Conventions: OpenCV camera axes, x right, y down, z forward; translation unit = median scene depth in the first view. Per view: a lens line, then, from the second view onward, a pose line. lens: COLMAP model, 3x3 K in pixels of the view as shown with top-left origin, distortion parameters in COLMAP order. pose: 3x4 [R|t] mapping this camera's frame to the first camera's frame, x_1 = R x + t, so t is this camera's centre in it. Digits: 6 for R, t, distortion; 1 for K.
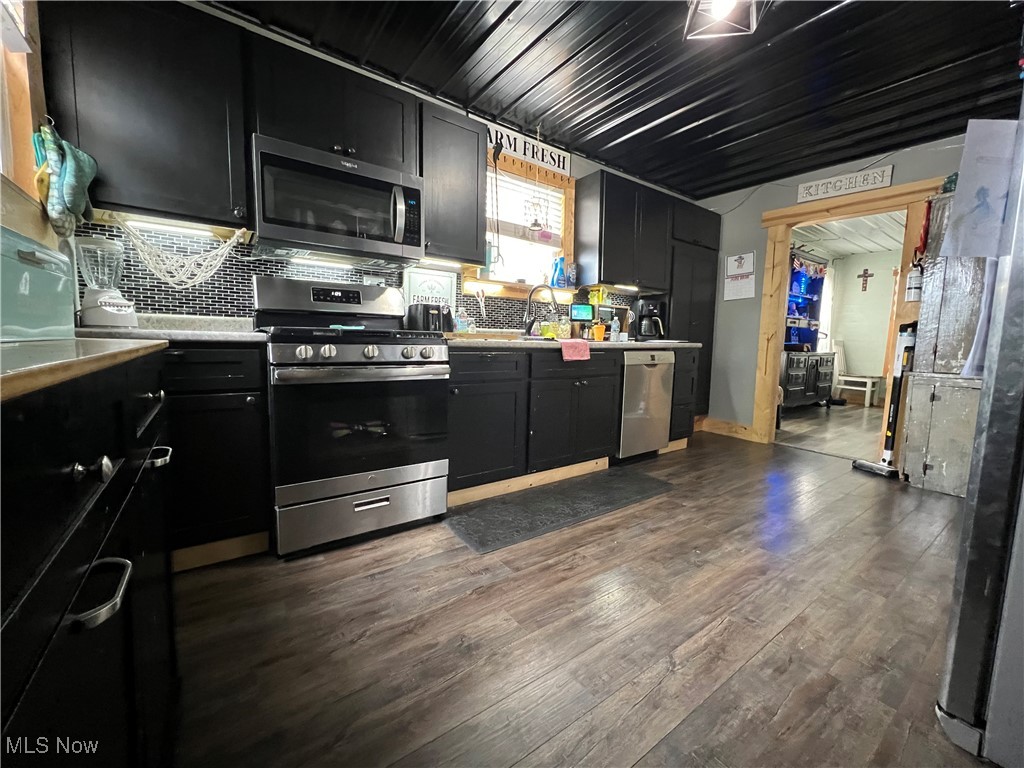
lens RADIAL K [[412.7, 0, 510.8], [0, 412.7, 380.5], [0, 0, 1]] dist [0.000607, -0.000228]
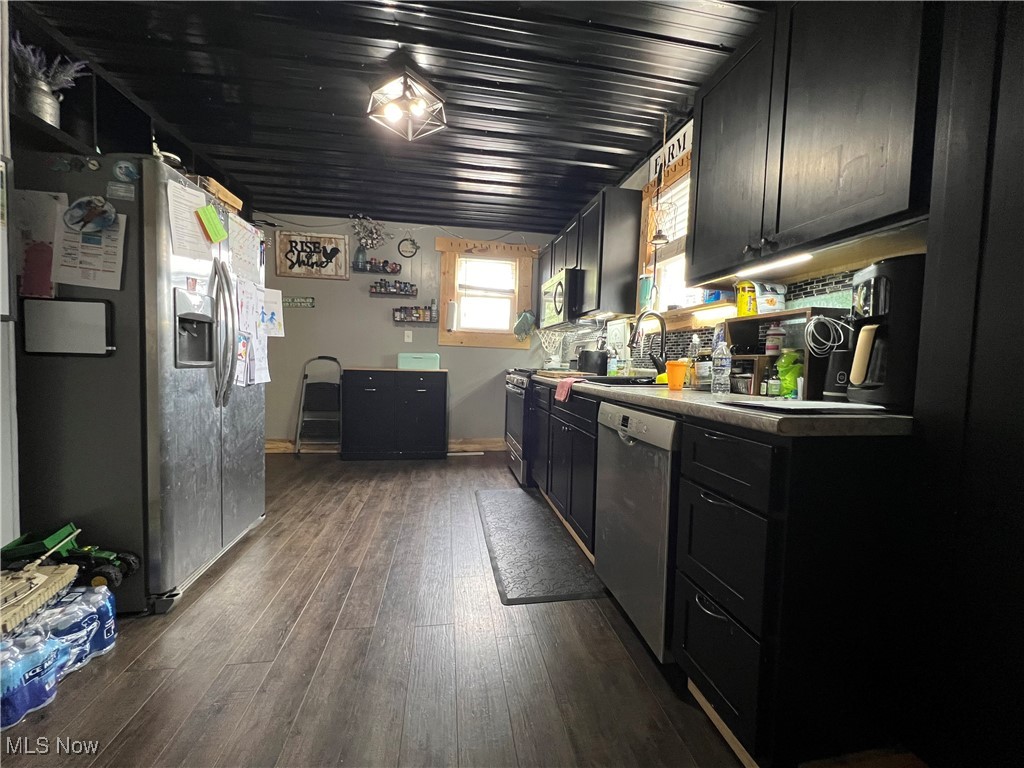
lens RADIAL K [[412.7, 0, 510.8], [0, 412.7, 380.5], [0, 0, 1]] dist [0.000607, -0.000228]
pose [[-0.449272, 0.008535, -0.893354, 1.858719], [-0.129080, 0.988842, 0.074363, -0.266832], [0.884021, 0.148724, -0.443157, 2.367022]]
